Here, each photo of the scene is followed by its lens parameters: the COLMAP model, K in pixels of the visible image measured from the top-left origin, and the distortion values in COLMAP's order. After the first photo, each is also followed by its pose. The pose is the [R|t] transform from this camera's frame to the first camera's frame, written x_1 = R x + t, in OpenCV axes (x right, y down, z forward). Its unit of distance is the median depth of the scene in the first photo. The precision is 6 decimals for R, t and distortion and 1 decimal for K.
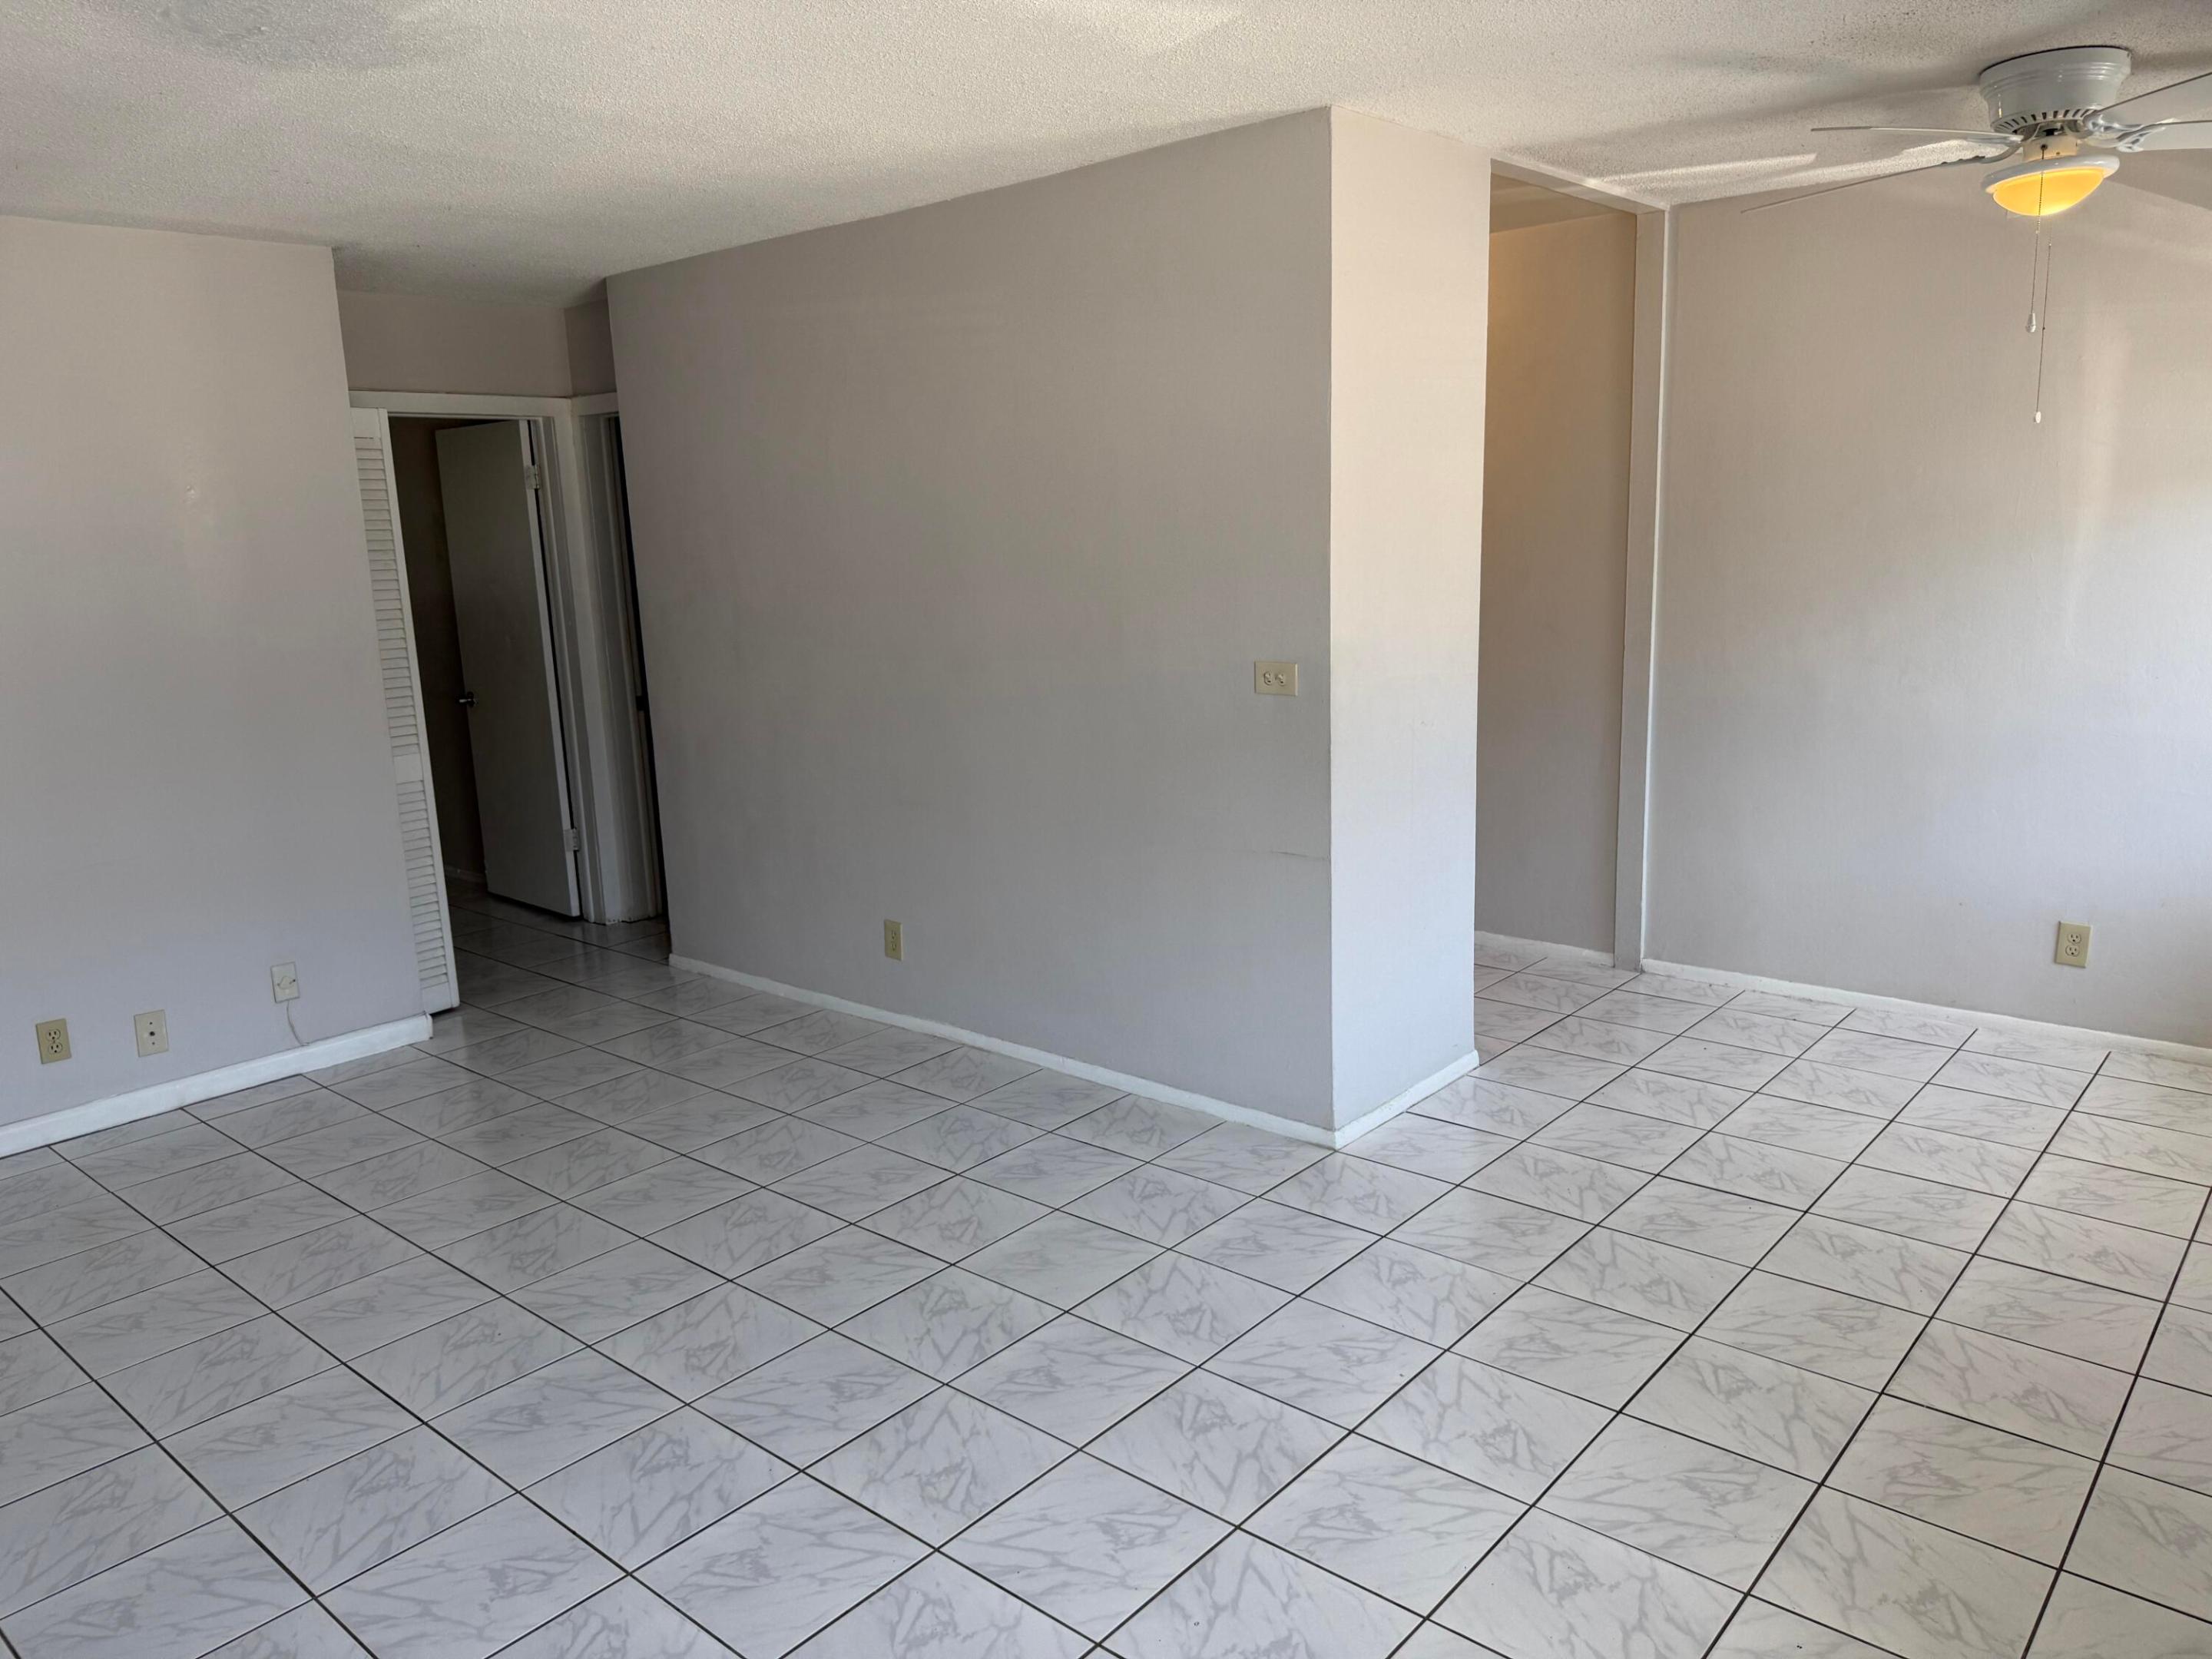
lens RADIAL K [[1563.5, 0, 1098.3], [0, 1563.5, 821.9], [0, 0, 1]] dist [0.064946, -0.061782]
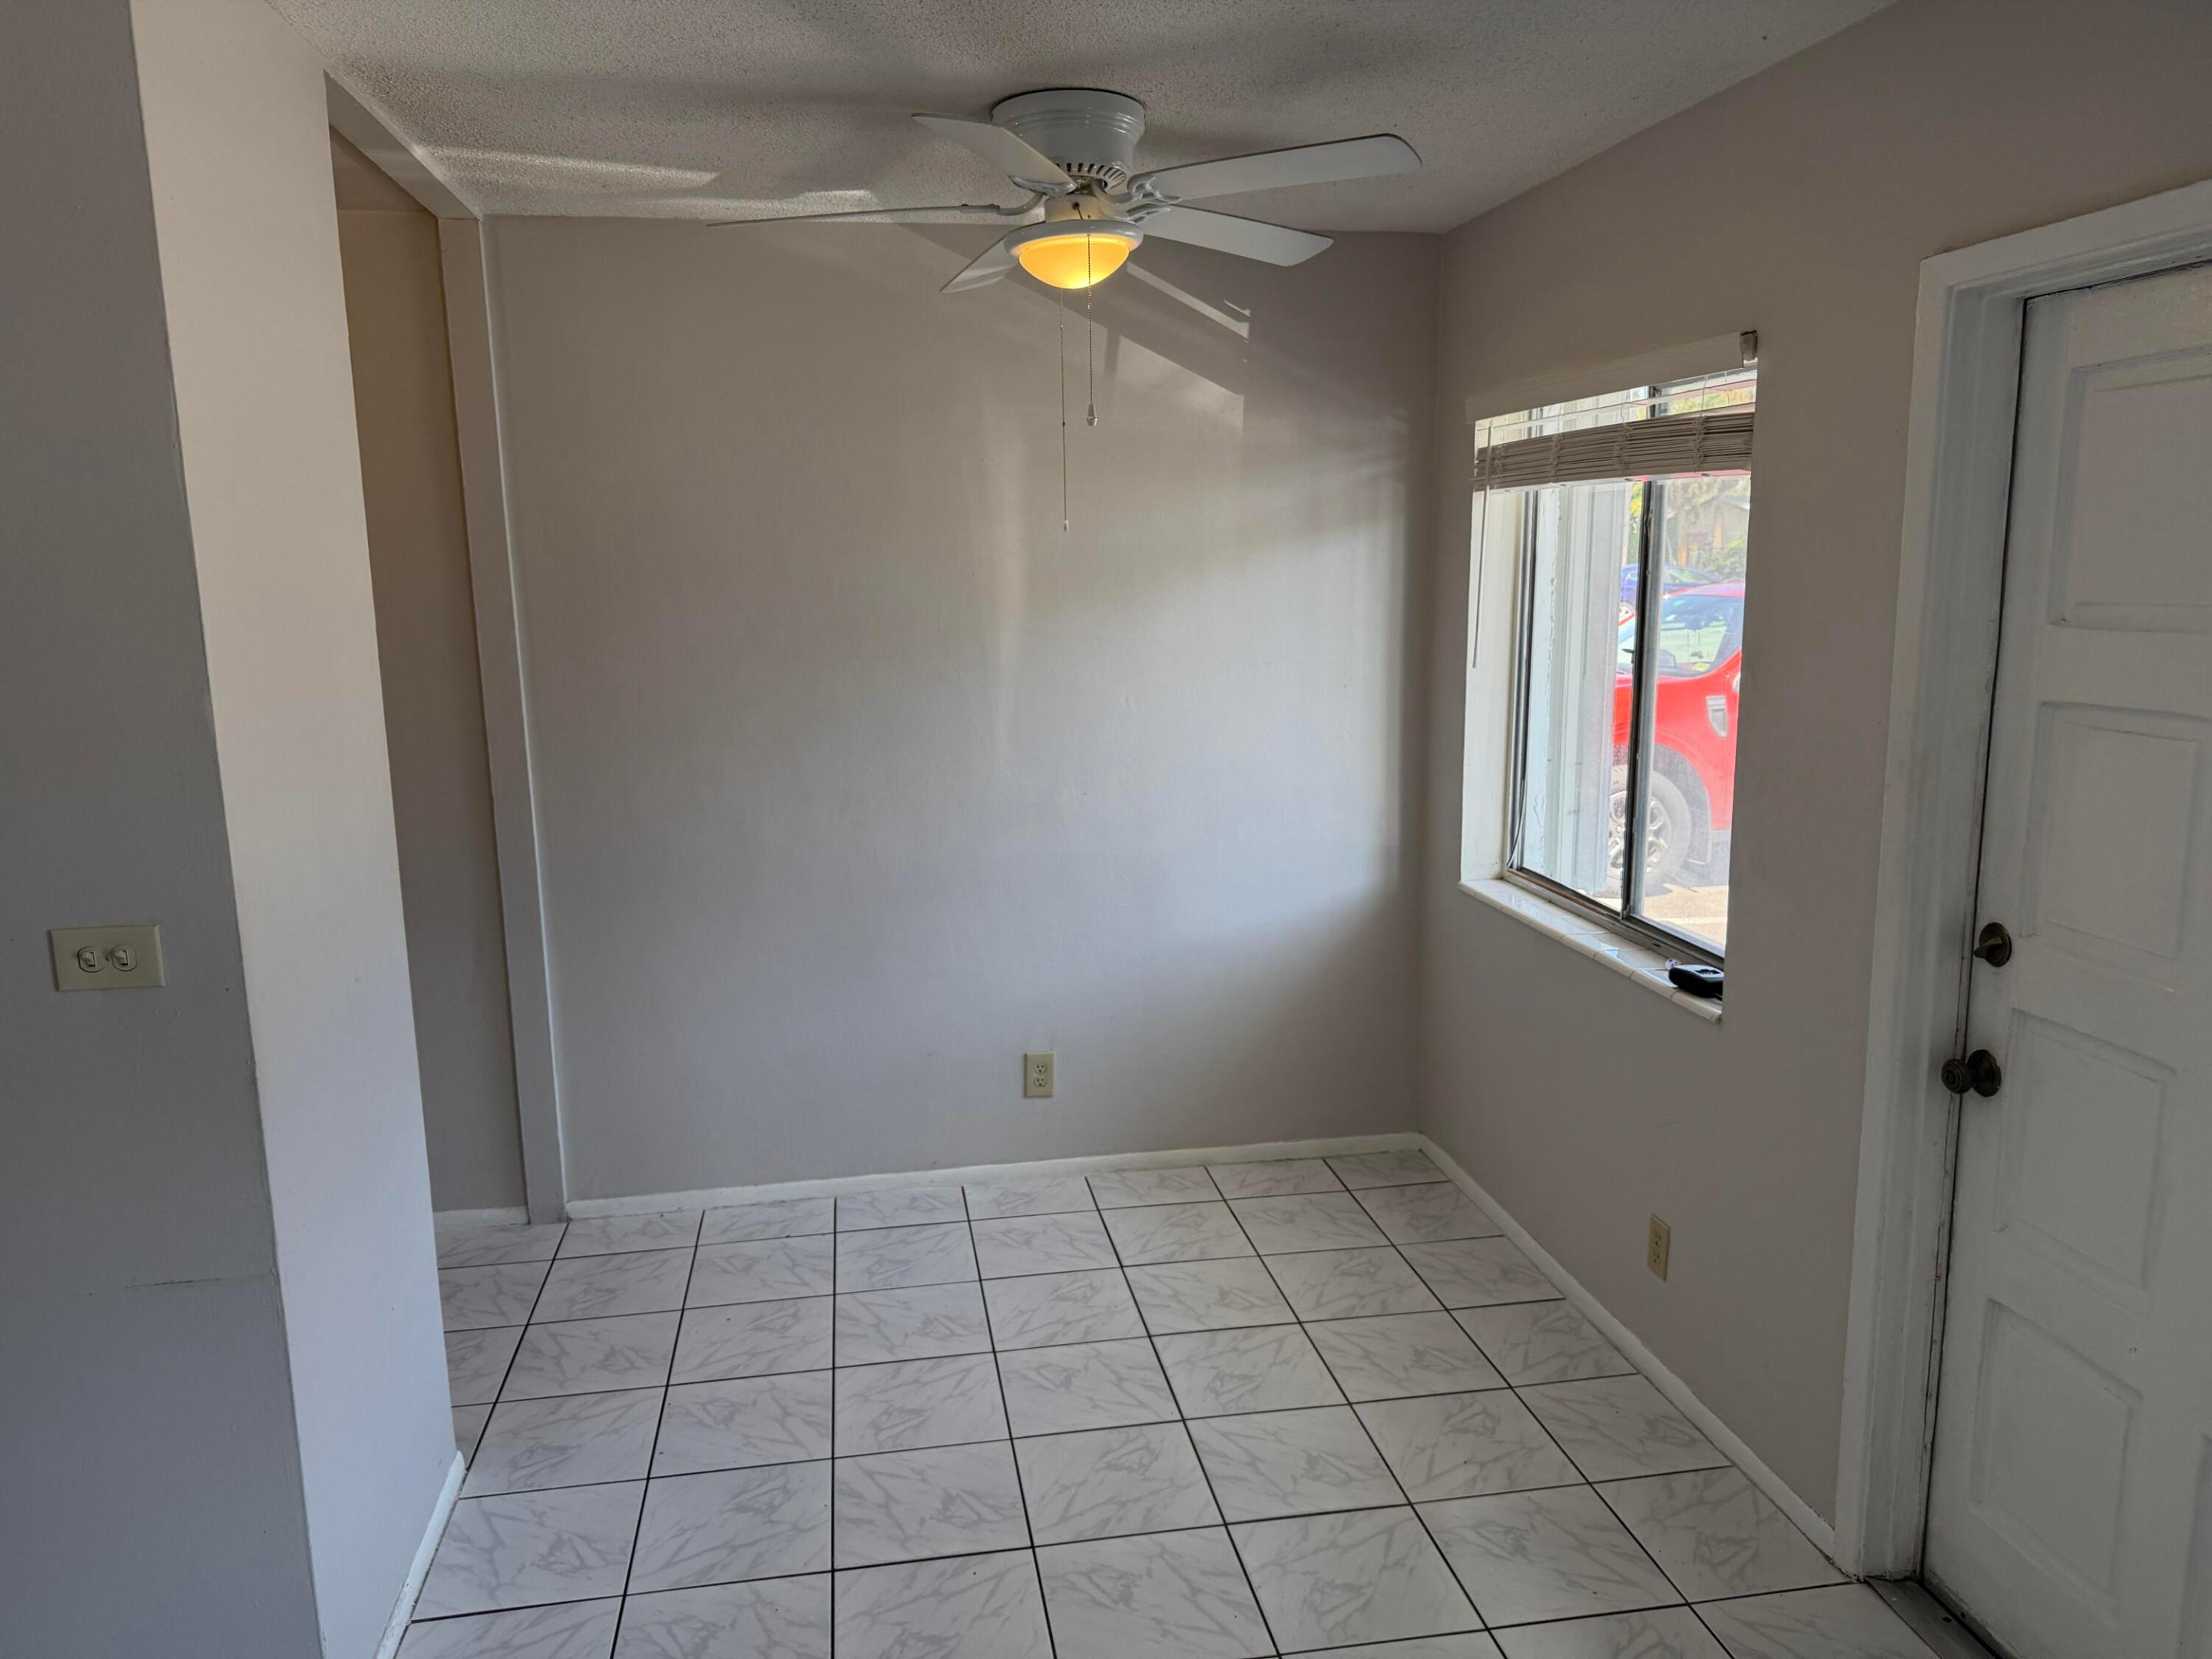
lens RADIAL K [[1563.5, 0, 1091.9], [0, 1563.5, 835.0], [0, 0, 1]] dist [0.064946, -0.061782]
pose [[0.643581, -0.120705, 0.755800, -0.053753], [0.149953, 0.988234, 0.030138, -0.087986], [-0.750545, 0.093938, 0.654109, 0.354859]]
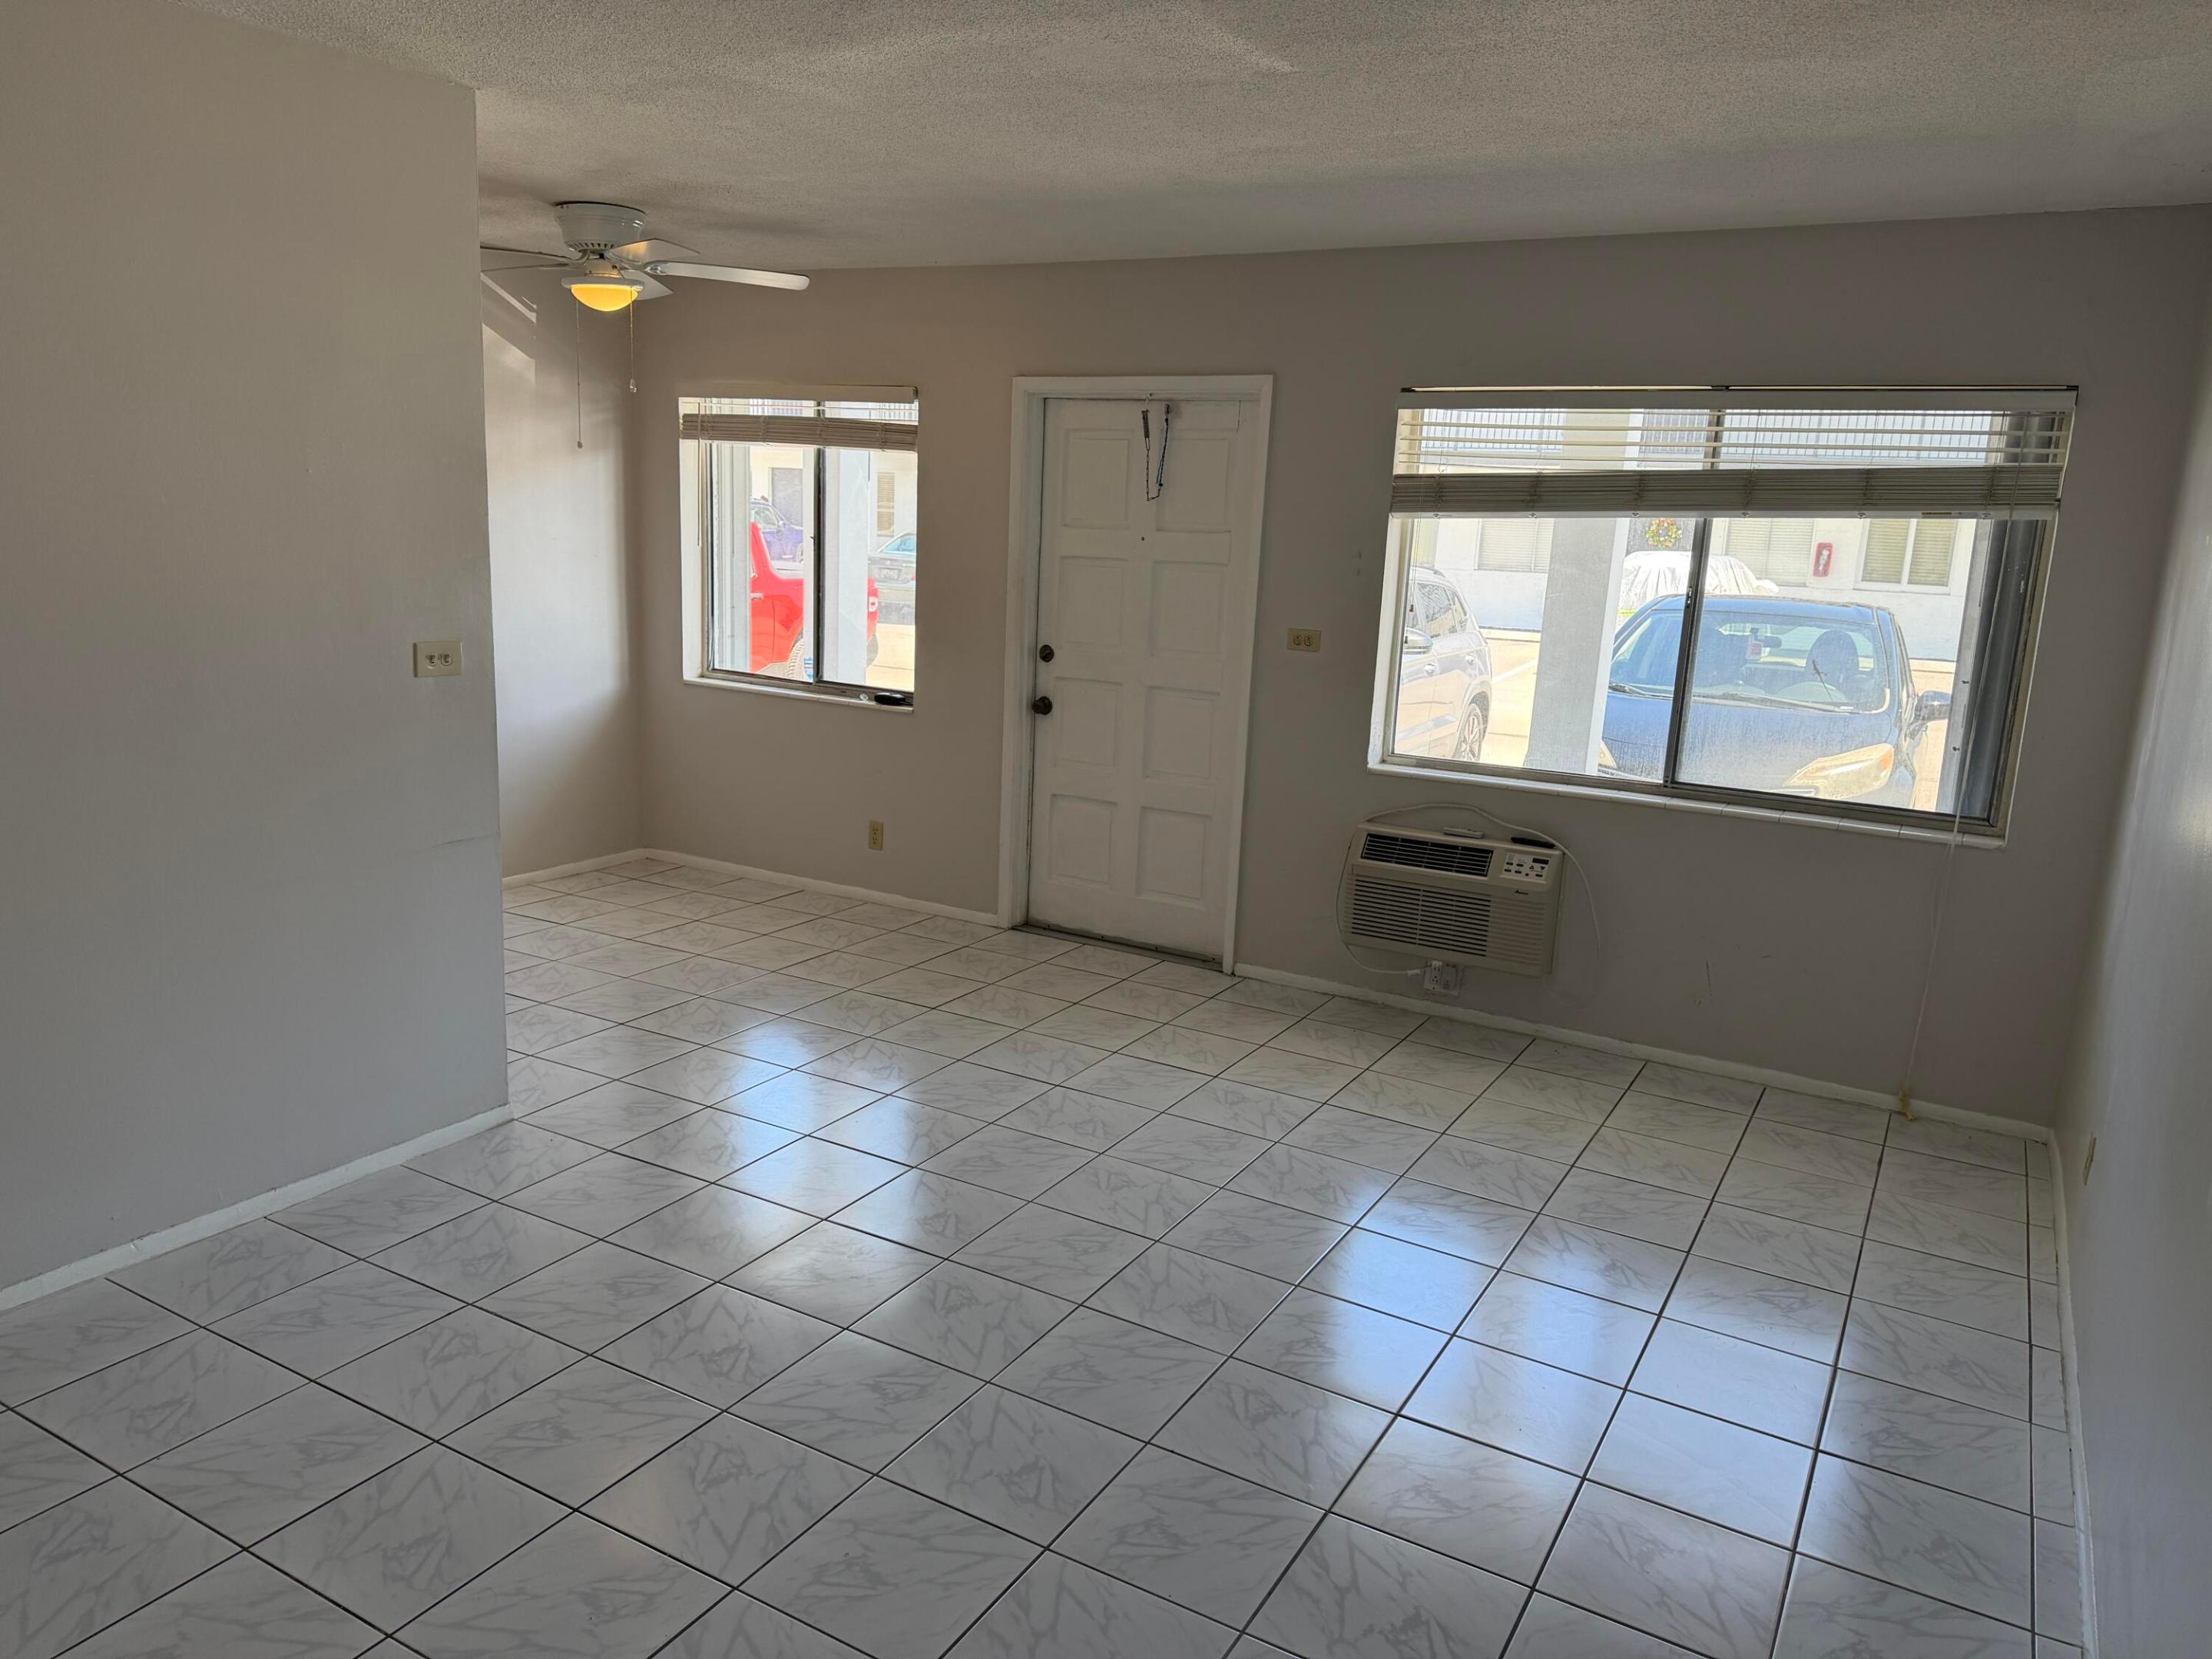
lens RADIAL K [[1563.5, 0, 1106.6], [0, 1563.5, 834.7], [0, 0, 1]] dist [0.064946, -0.061782]
pose [[-0.204352, -0.180011, 0.962204, -0.756098], [0.148927, 0.965787, 0.212310, -0.115392], [-0.967503, 0.186684, -0.170552, 0.672710]]
